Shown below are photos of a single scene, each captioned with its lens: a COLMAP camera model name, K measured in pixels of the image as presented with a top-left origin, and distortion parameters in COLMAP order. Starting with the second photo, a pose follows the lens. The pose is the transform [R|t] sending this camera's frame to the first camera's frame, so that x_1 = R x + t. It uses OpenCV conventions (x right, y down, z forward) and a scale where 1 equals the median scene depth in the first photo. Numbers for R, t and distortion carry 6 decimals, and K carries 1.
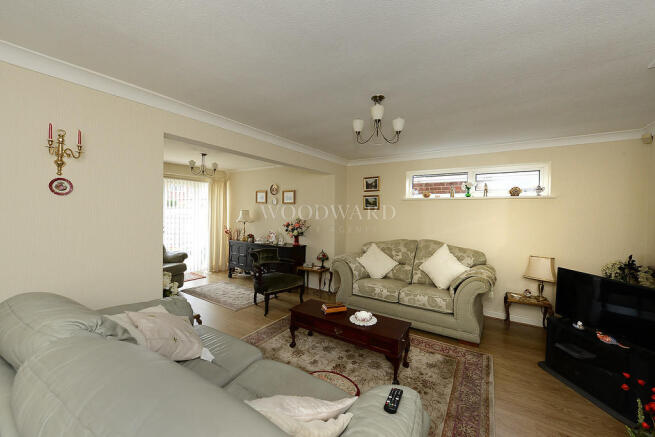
lens RADIAL K [[258.1, 0, 328.6], [0, 258.1, 221.3], [0, 0, 1]] dist [-0.000059, 0.000025]
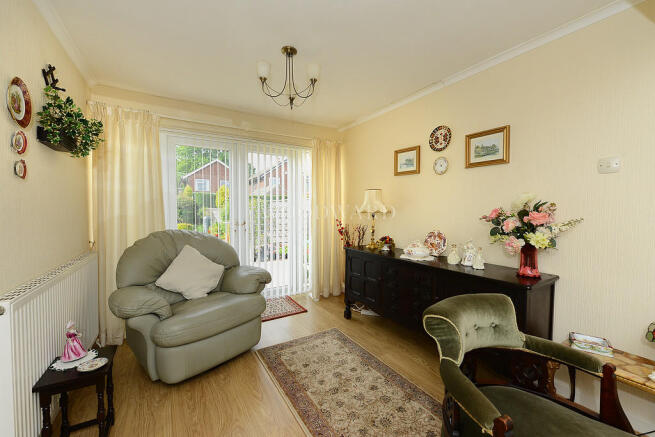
lens RADIAL K [[258.1, 0, 326.5], [0, 258.1, 217.7], [0, 0, 1]] dist [-0.000059, 0.000025]
pose [[0.909076, -0.009295, -0.416528, -0.200050], [0.012663, 0.999906, 0.005326, 0.008961], [0.416439, -0.010116, 0.909107, 0.503371]]
